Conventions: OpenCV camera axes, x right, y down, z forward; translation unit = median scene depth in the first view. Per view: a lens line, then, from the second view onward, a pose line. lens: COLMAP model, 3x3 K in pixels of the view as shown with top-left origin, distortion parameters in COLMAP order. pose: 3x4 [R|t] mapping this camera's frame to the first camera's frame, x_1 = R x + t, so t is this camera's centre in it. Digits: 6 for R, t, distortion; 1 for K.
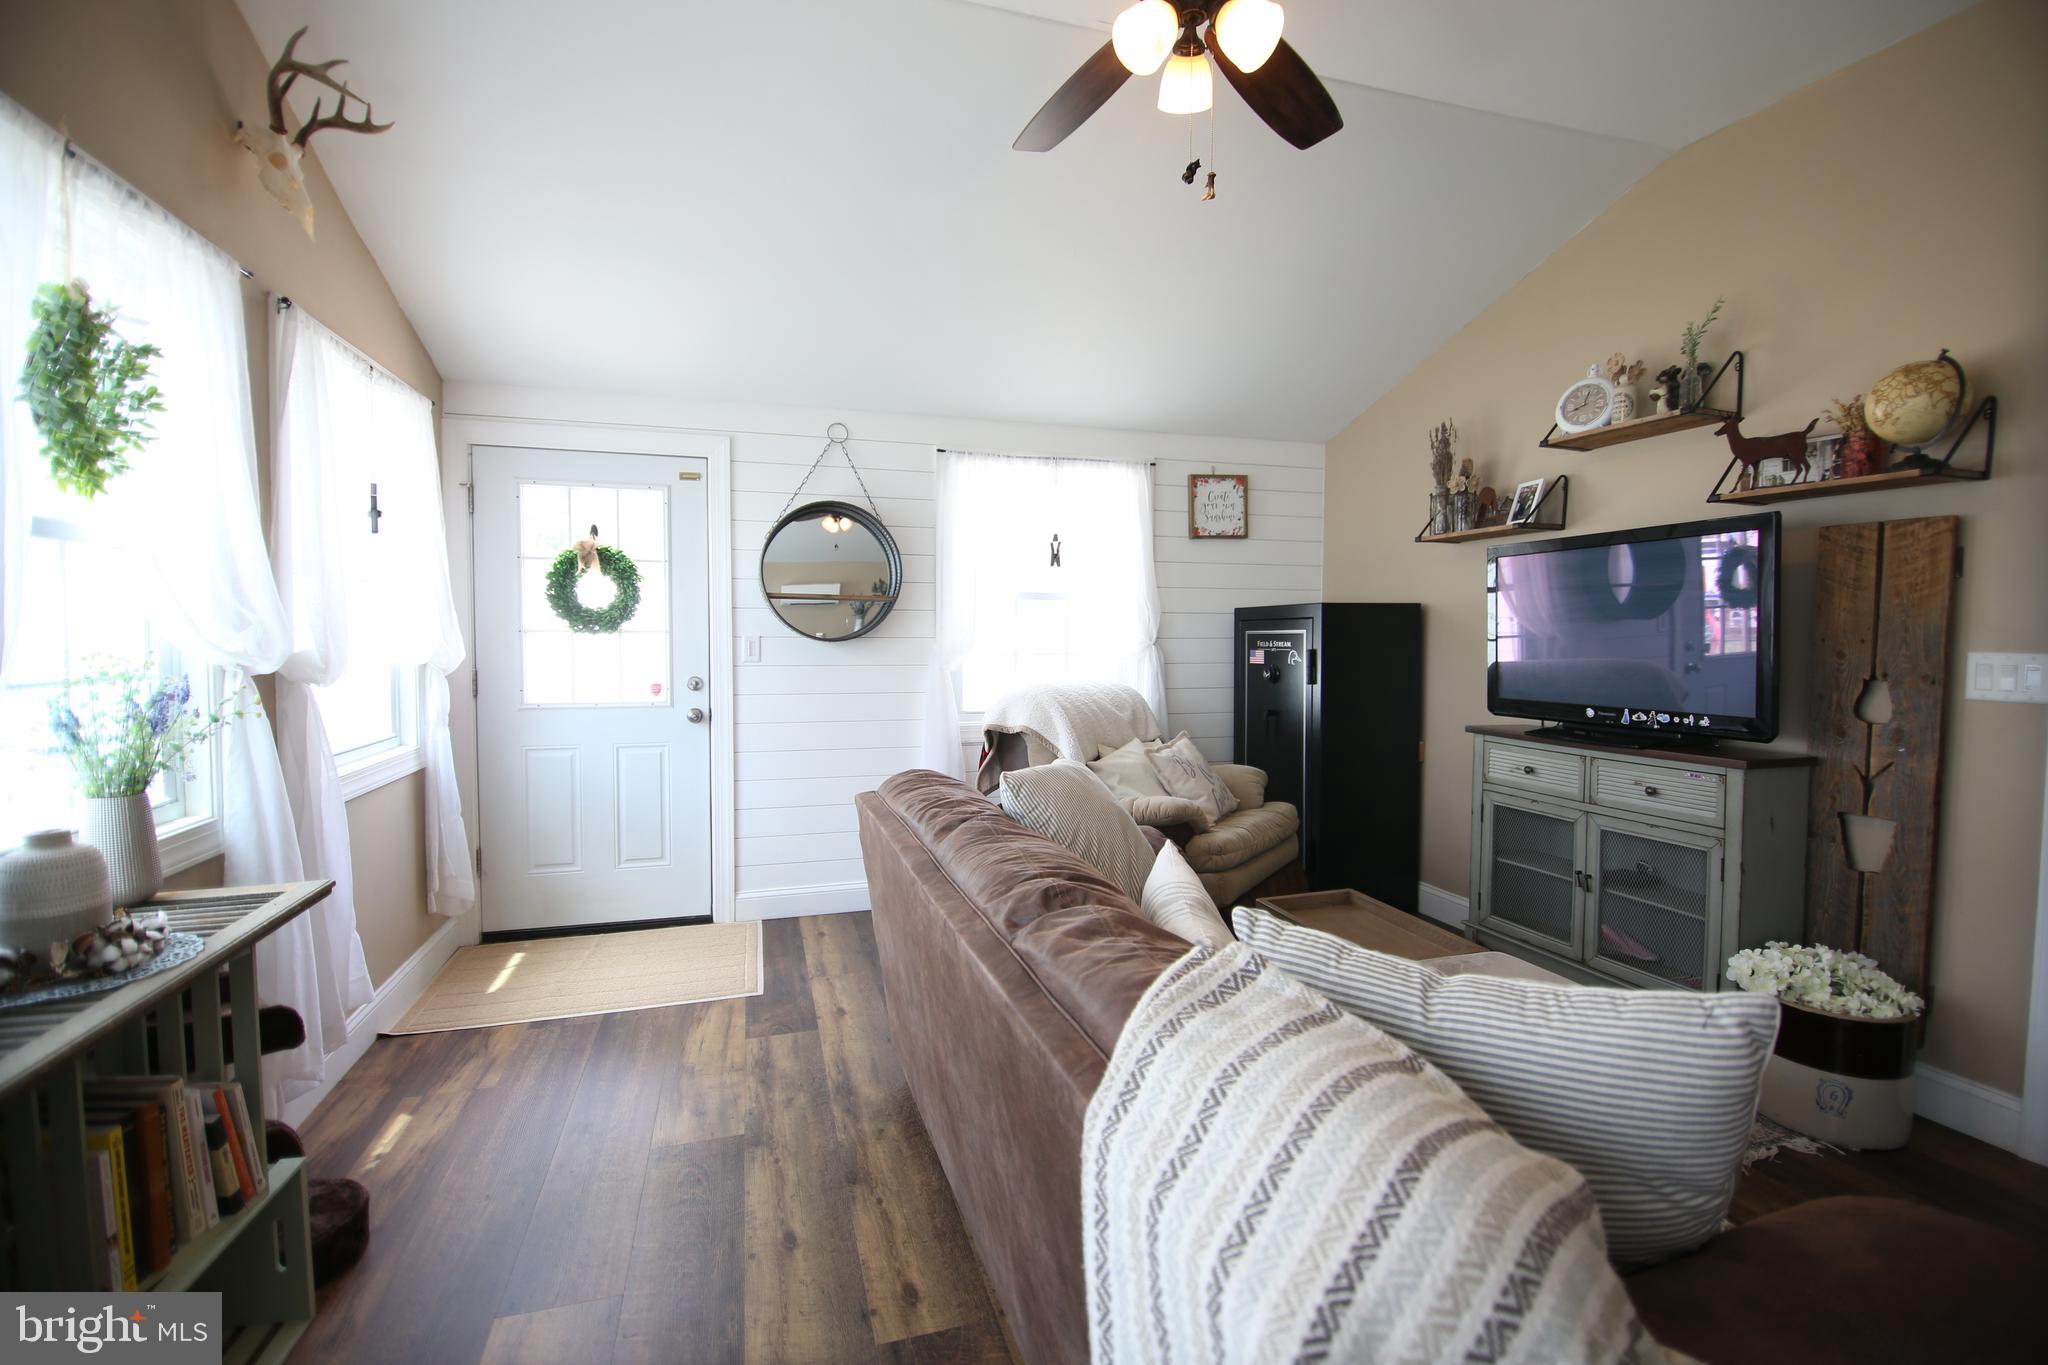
lens RADIAL K [[913.7, 0, 1021.4], [0, 913.7, 676.1], [0, 0, 1]] dist [0.001274, -0.012558]
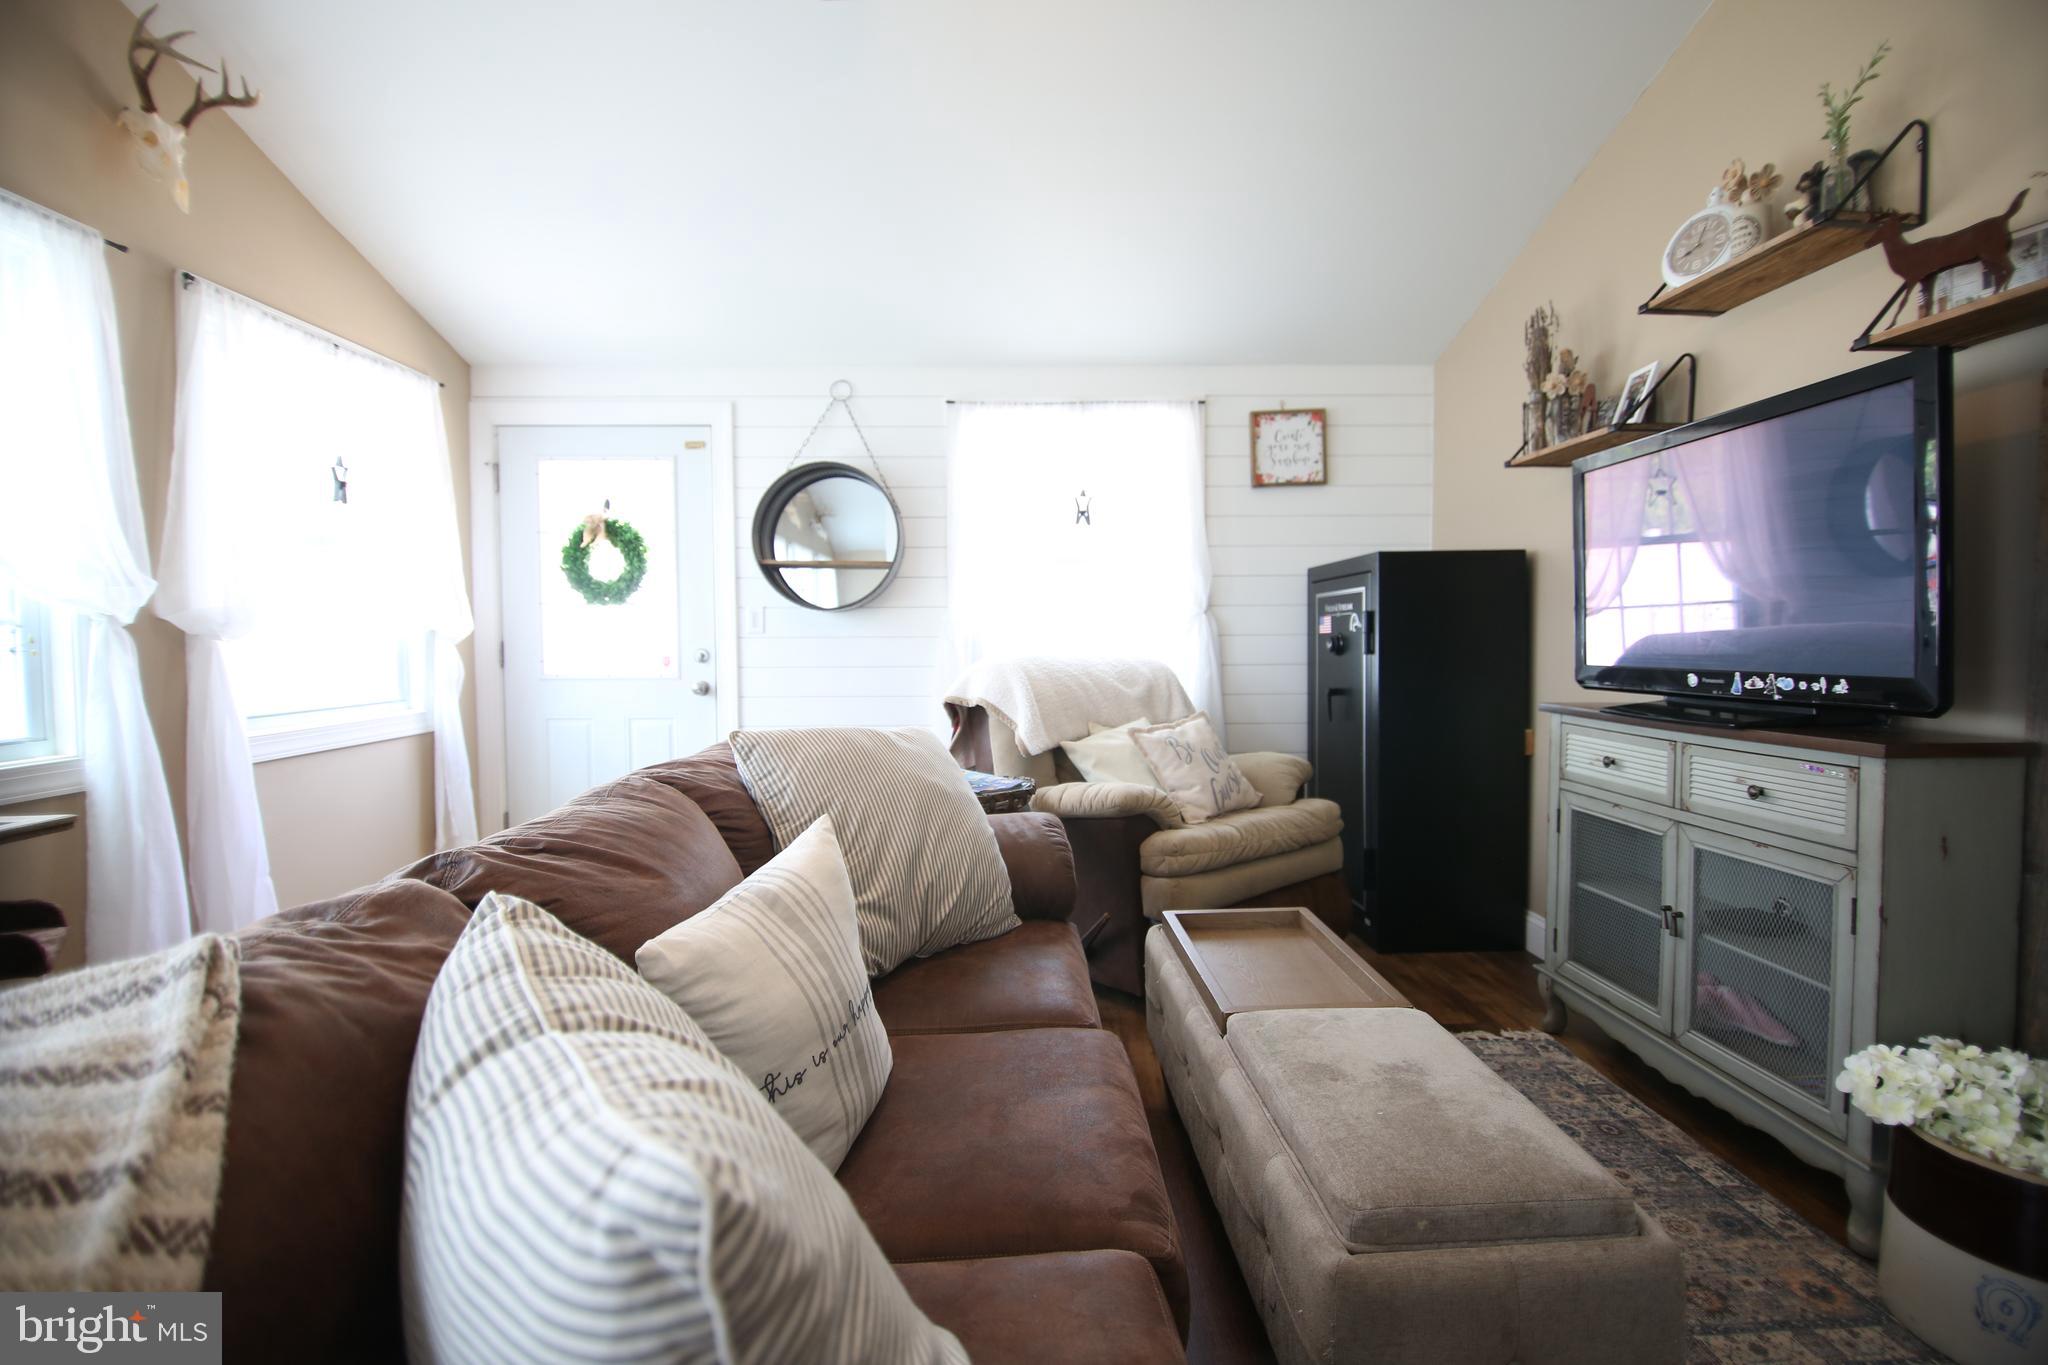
lens RADIAL K [[914.3, 0, 1021.4], [0, 914.3, 673.4], [0, 0, 1]] dist [-0.003904, -0.007967]
pose [[0.962385, 0.002178, -0.271681, 0.256154], [-0.003288, 0.999988, -0.003631, 0.031518], [0.271670, 0.004388, 0.962380, 0.154781]]
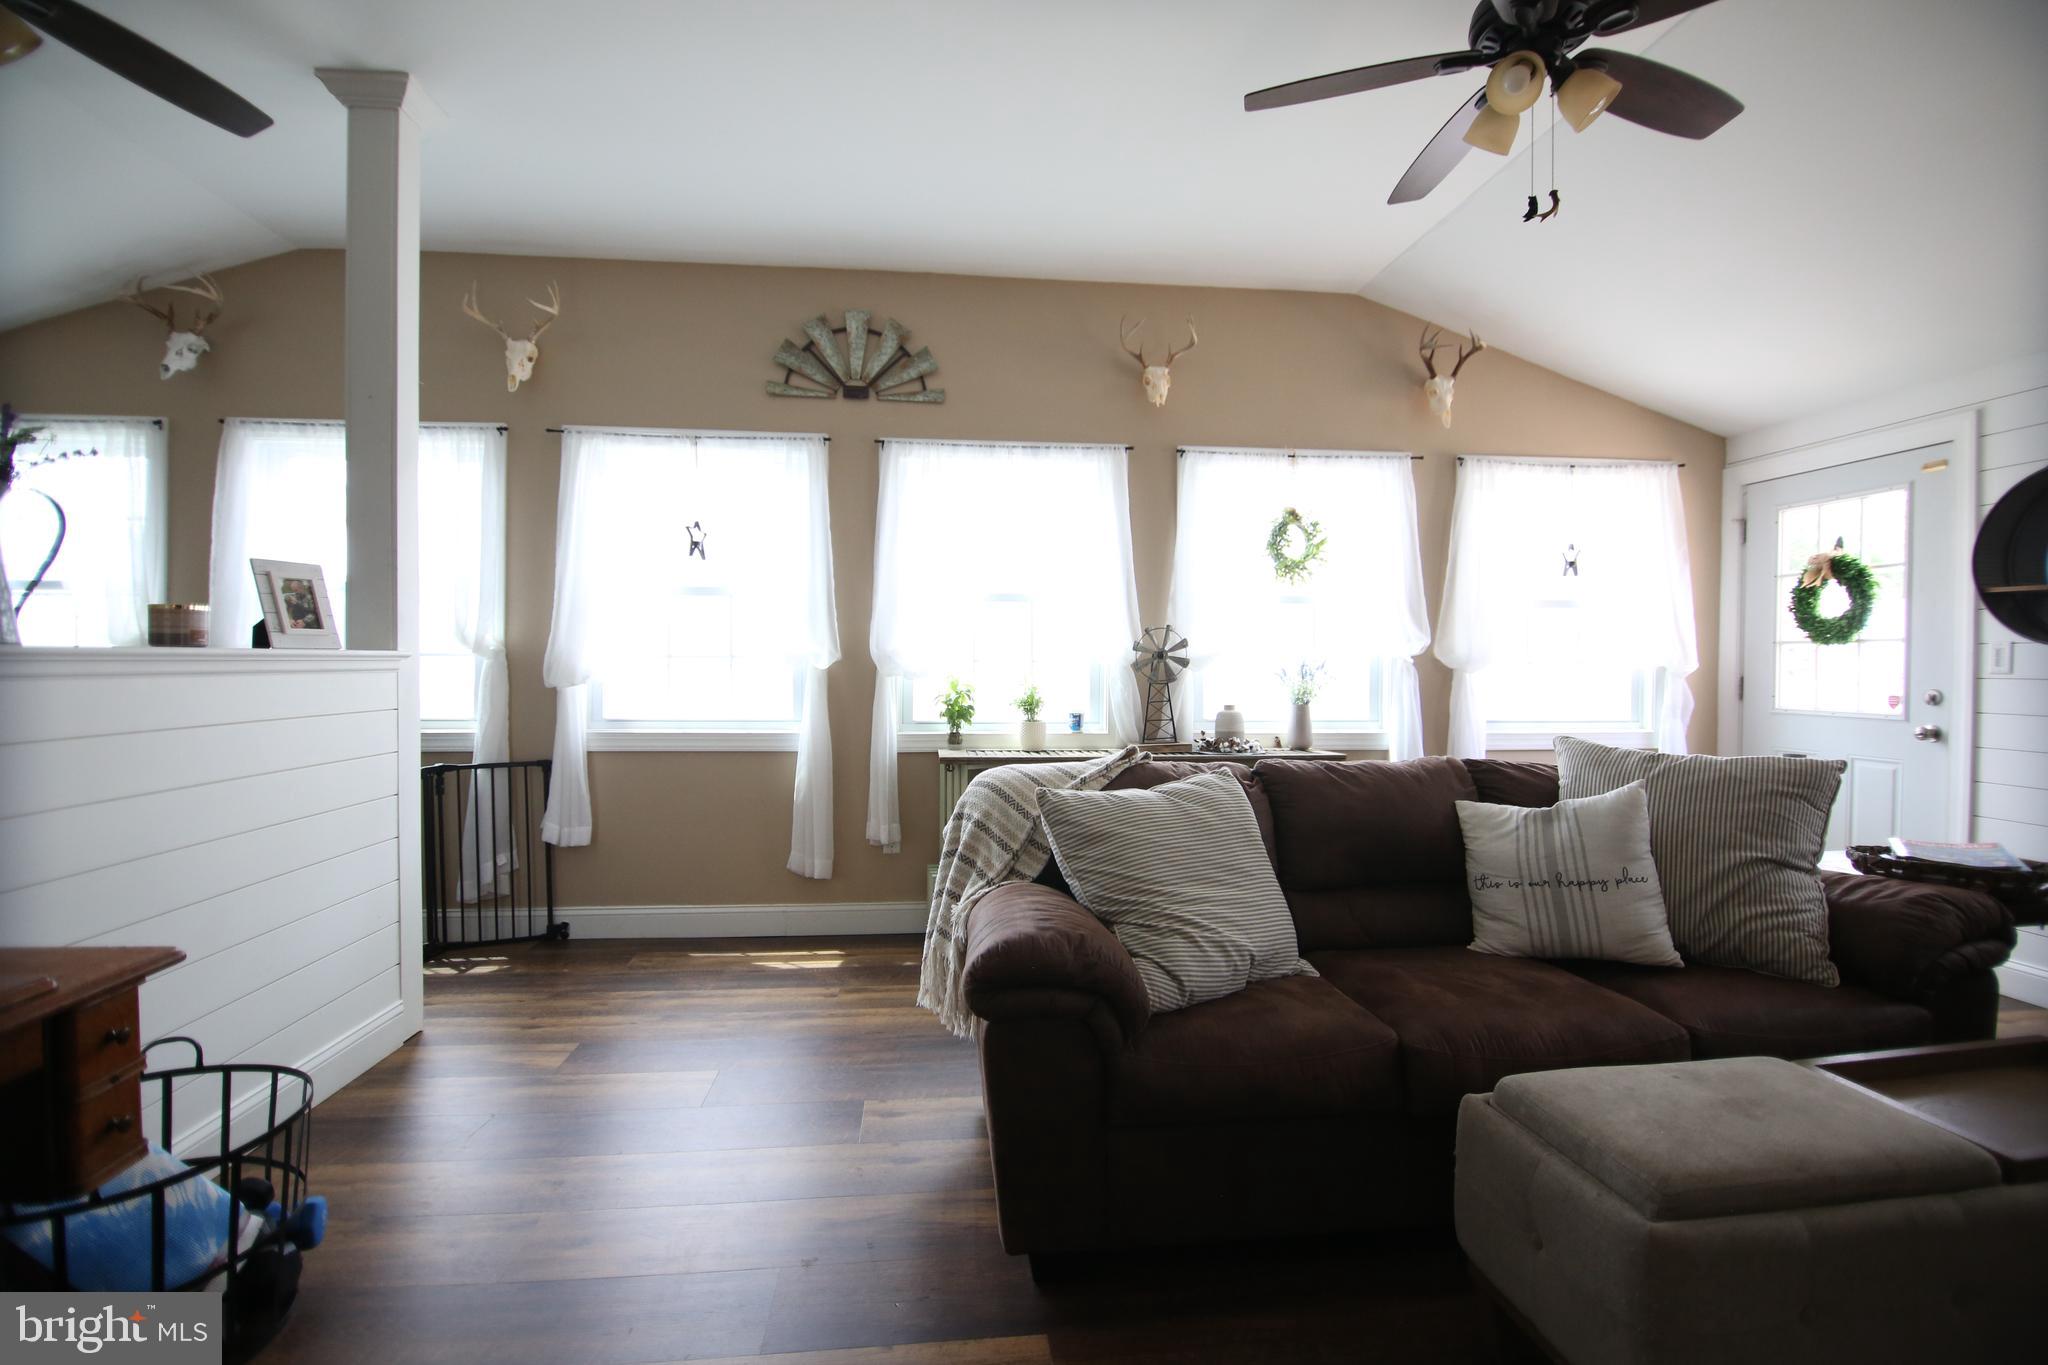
lens RADIAL K [[913.7, 0, 1021.4], [0, 913.7, 676.1], [0, 0, 1]] dist [0.001274, -0.012558]
pose [[-0.187839, 0.007623, -0.982170, 0.709647], [-0.054759, 0.998333, 0.018221, 0.021233], [0.980672, 0.057206, -0.187109, 0.312262]]
